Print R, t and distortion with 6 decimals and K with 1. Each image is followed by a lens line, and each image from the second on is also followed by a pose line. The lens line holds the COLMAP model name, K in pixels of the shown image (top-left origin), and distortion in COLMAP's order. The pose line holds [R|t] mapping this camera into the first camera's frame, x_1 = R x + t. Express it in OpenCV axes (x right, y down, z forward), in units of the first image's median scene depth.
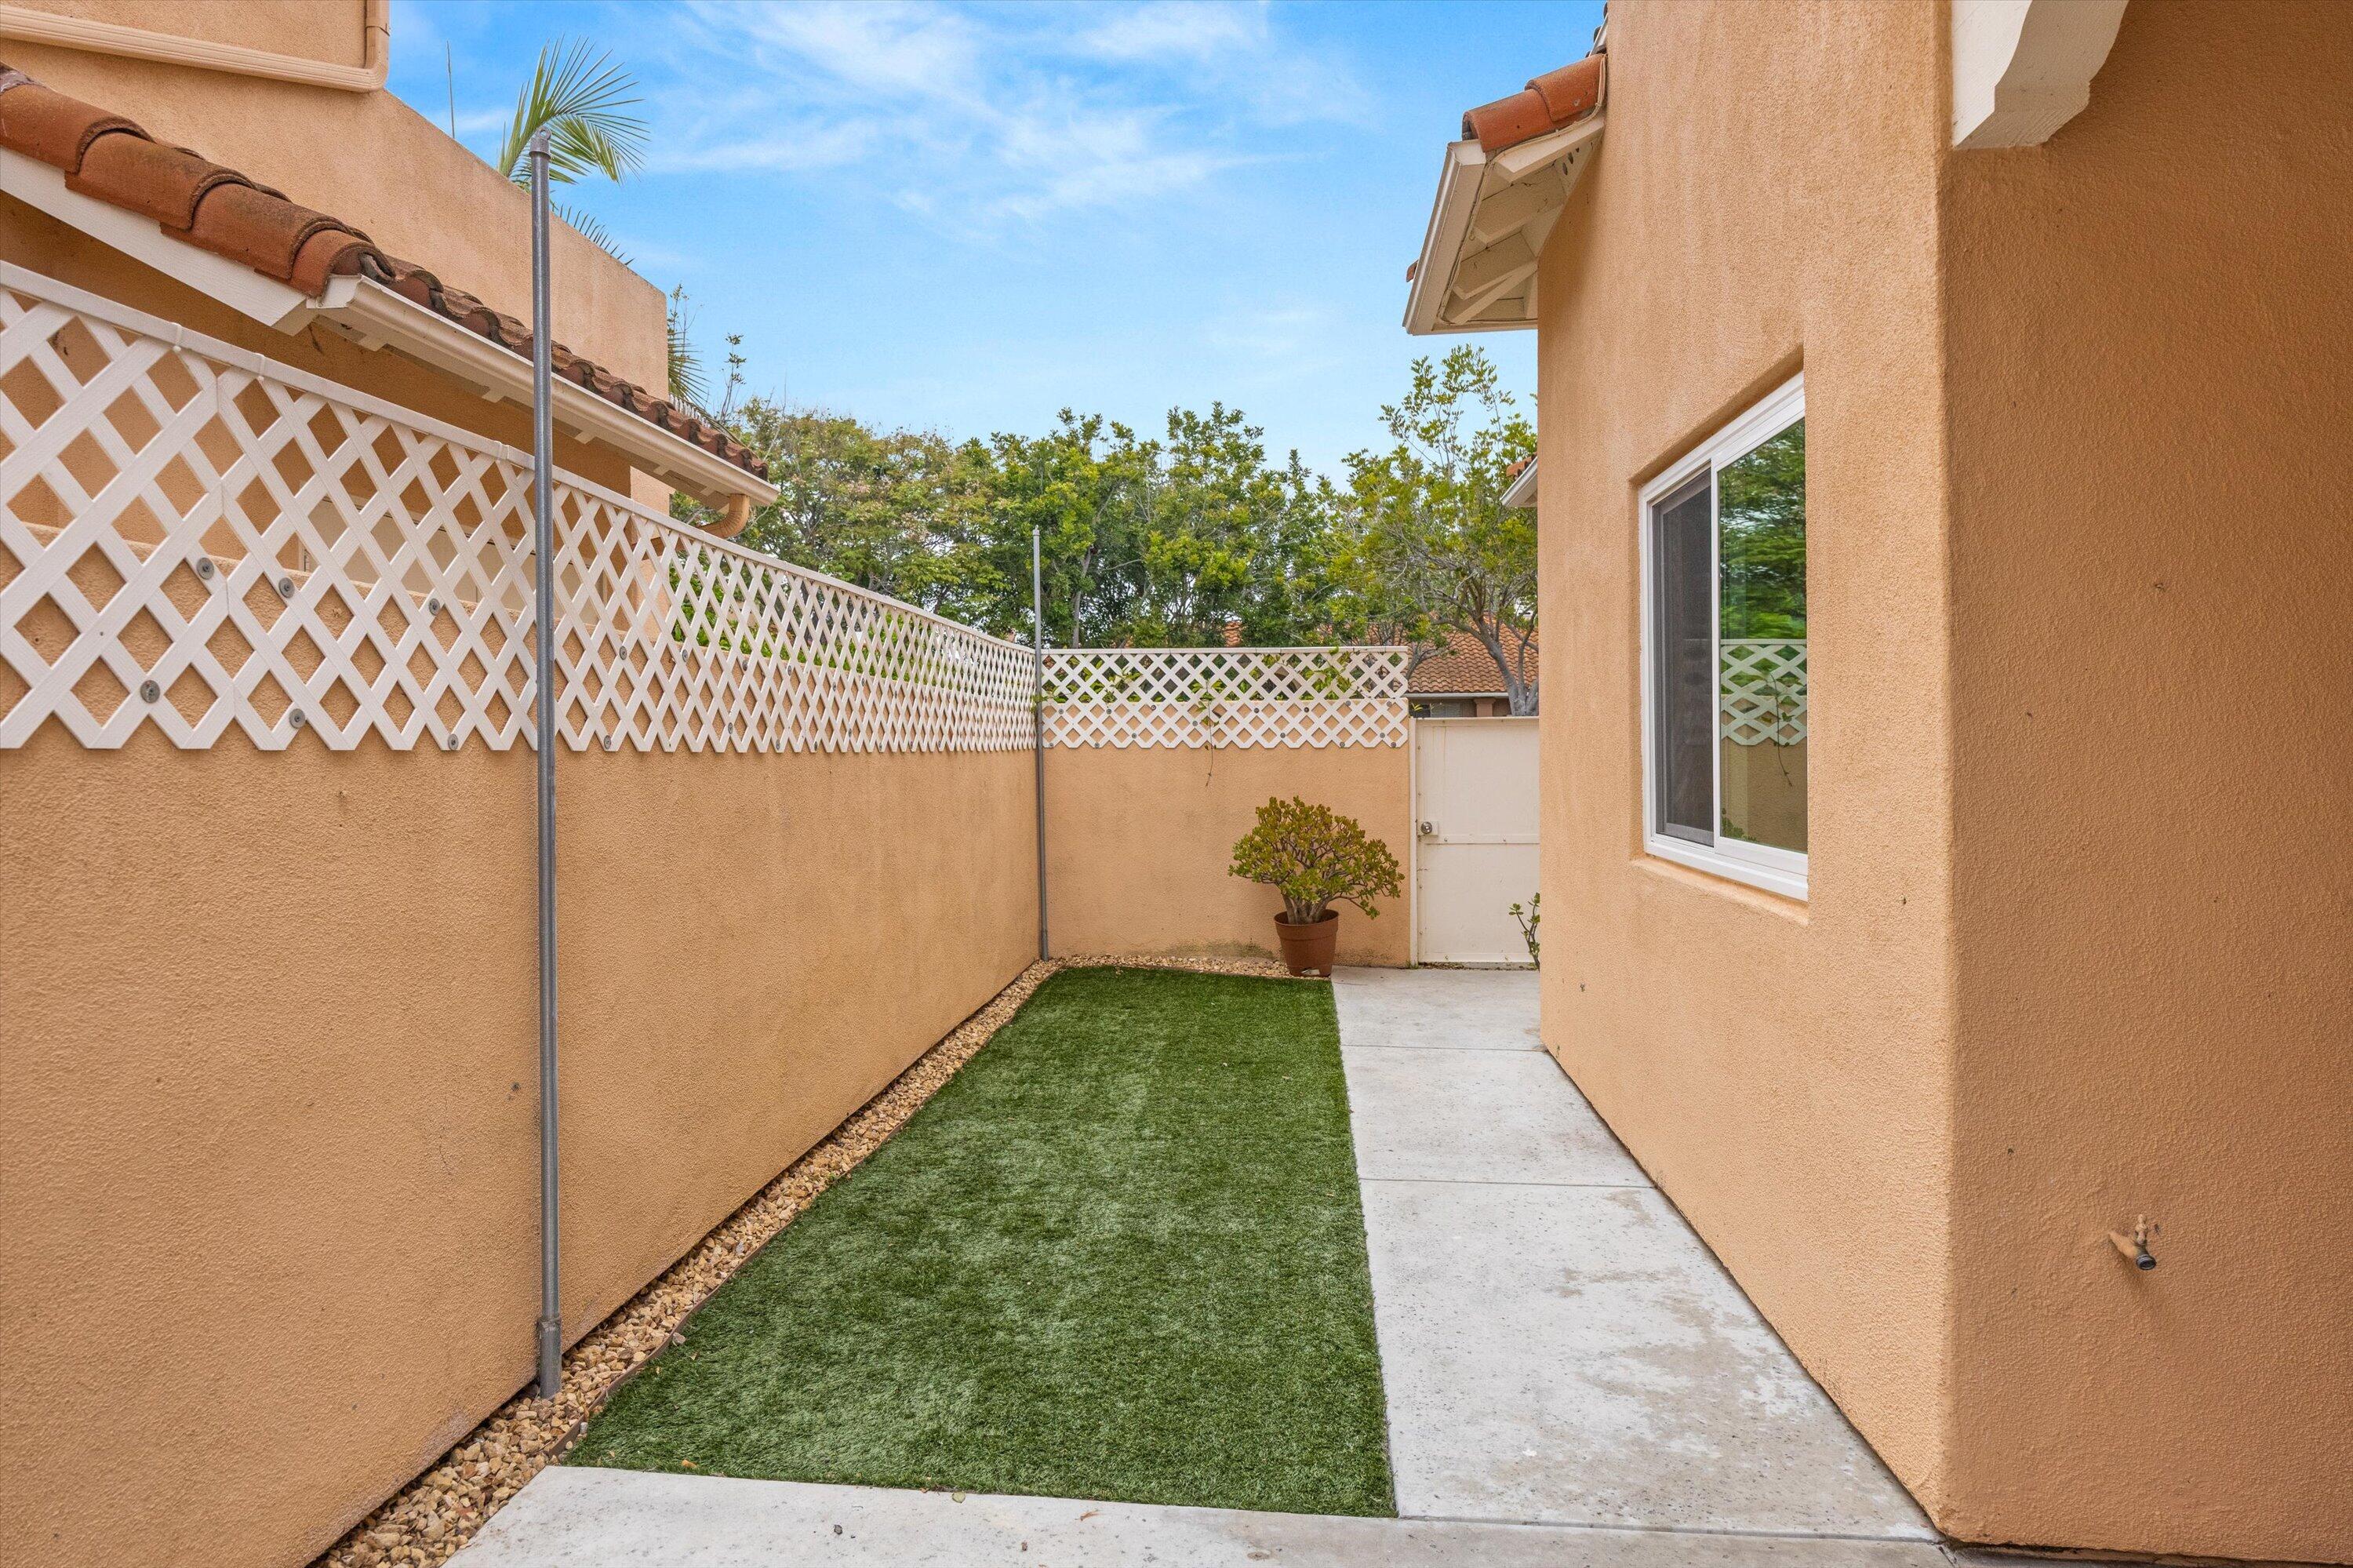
lens RADIAL K [[1303.0, 0, 1173.5], [0, 1303.0, 743.0], [0, 0, 1]] dist [0.000114, -0.001523]
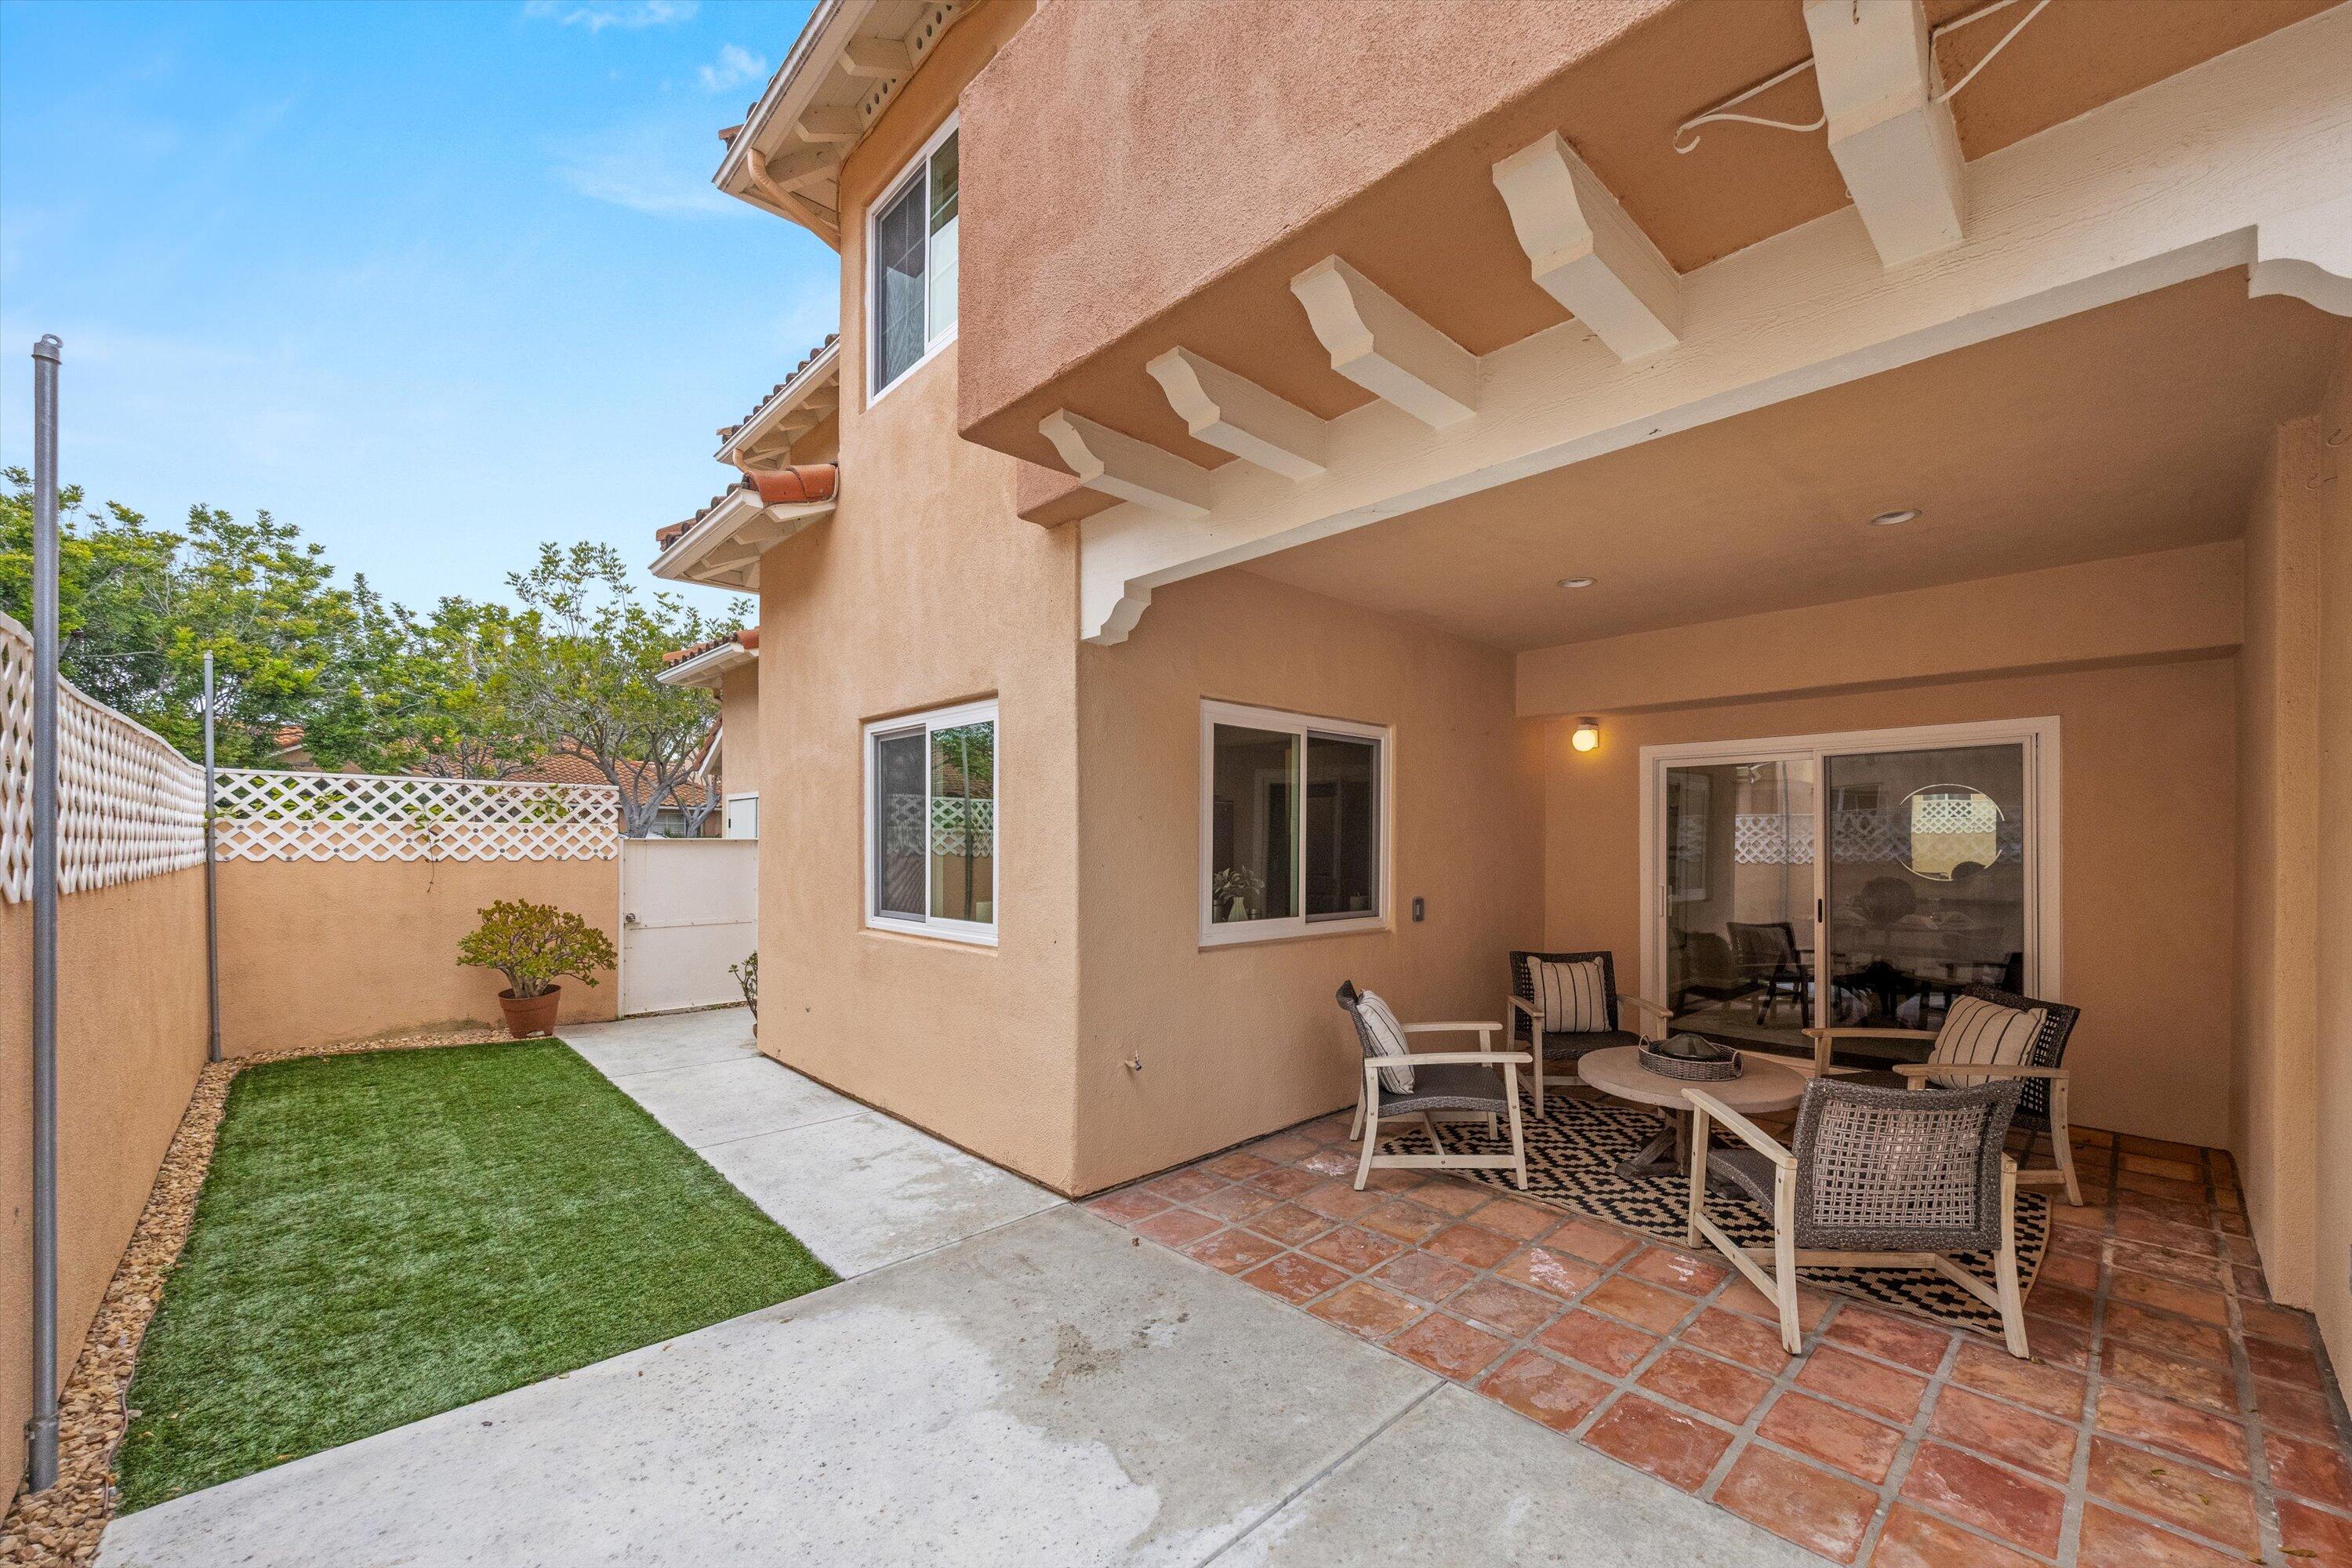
lens RADIAL K [[920.8, 0, 1176.5], [0, 920.8, 840.0], [0, 0, 1]] dist [-0.015788, -0.000110]
pose [[0.659295, 0.005715, 0.751862, -0.155005], [-0.005081, 0.999982, -0.003145, -0.017035], [-0.751867, -0.001747, 0.659313, -0.077958]]
